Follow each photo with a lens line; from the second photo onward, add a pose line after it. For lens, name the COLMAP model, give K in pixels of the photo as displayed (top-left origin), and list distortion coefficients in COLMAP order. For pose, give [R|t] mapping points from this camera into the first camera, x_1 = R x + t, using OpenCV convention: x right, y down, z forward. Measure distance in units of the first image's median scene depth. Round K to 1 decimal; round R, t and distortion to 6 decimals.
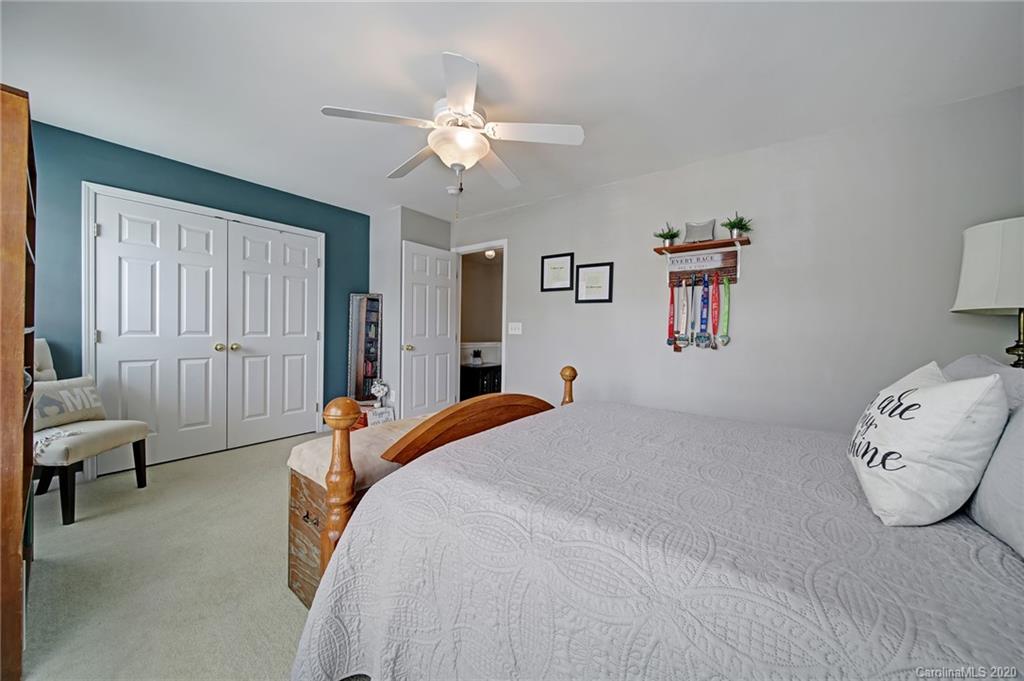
lens RADIAL K [[358.9, 0, 511.3], [0, 358.9, 336.9], [0, 0, 1]] dist [-0.000111, -0.000552]
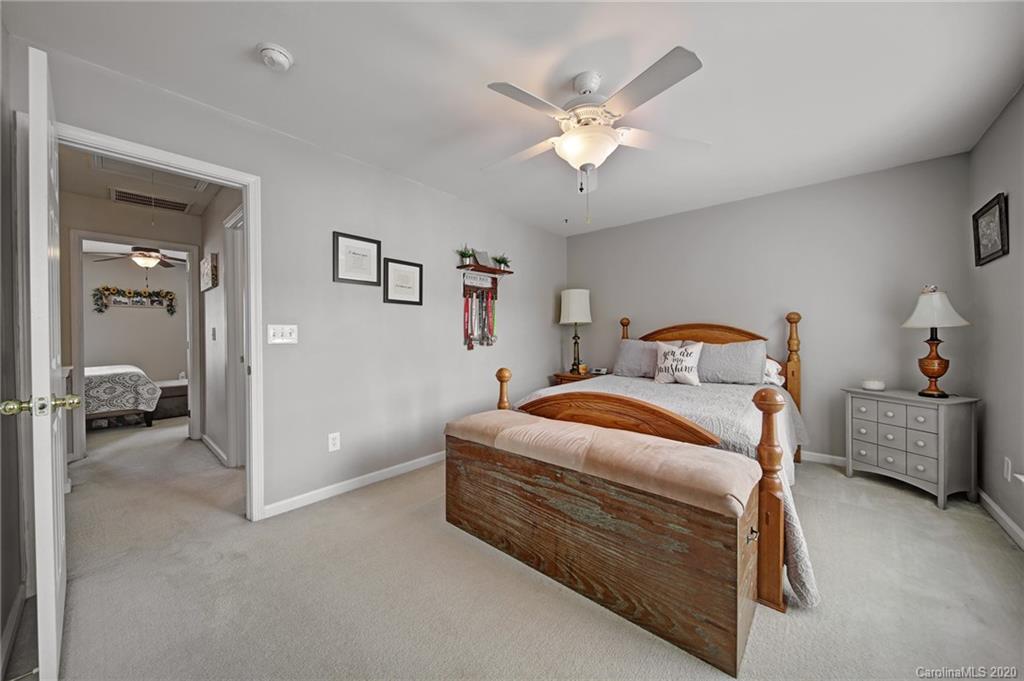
lens RADIAL K [[358.9, 0, 511.3], [0, 358.9, 336.9], [0, 0, 1]] dist [-0.000111, -0.000552]
pose [[0.063238, -0.027592, 0.997617, -0.748024], [0.028245, 0.999267, 0.025847, -0.030974], [-0.997599, 0.026544, 0.063971, 0.758261]]
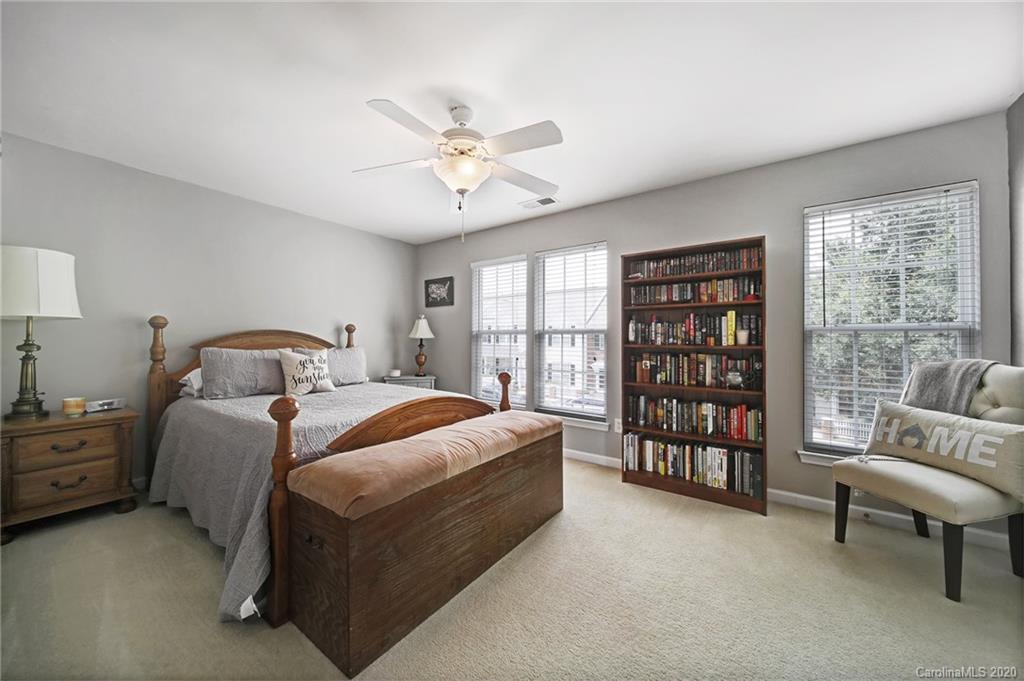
lens RADIAL K [[358.9, 0, 511.3], [0, 358.9, 336.9], [0, 0, 1]] dist [-0.000111, -0.000552]
pose [[-0.999004, -0.023164, -0.038125, -0.172867], [-0.023524, 0.999682, 0.009038, -0.031991], [0.037903, 0.009926, -0.999232, 1.372588]]
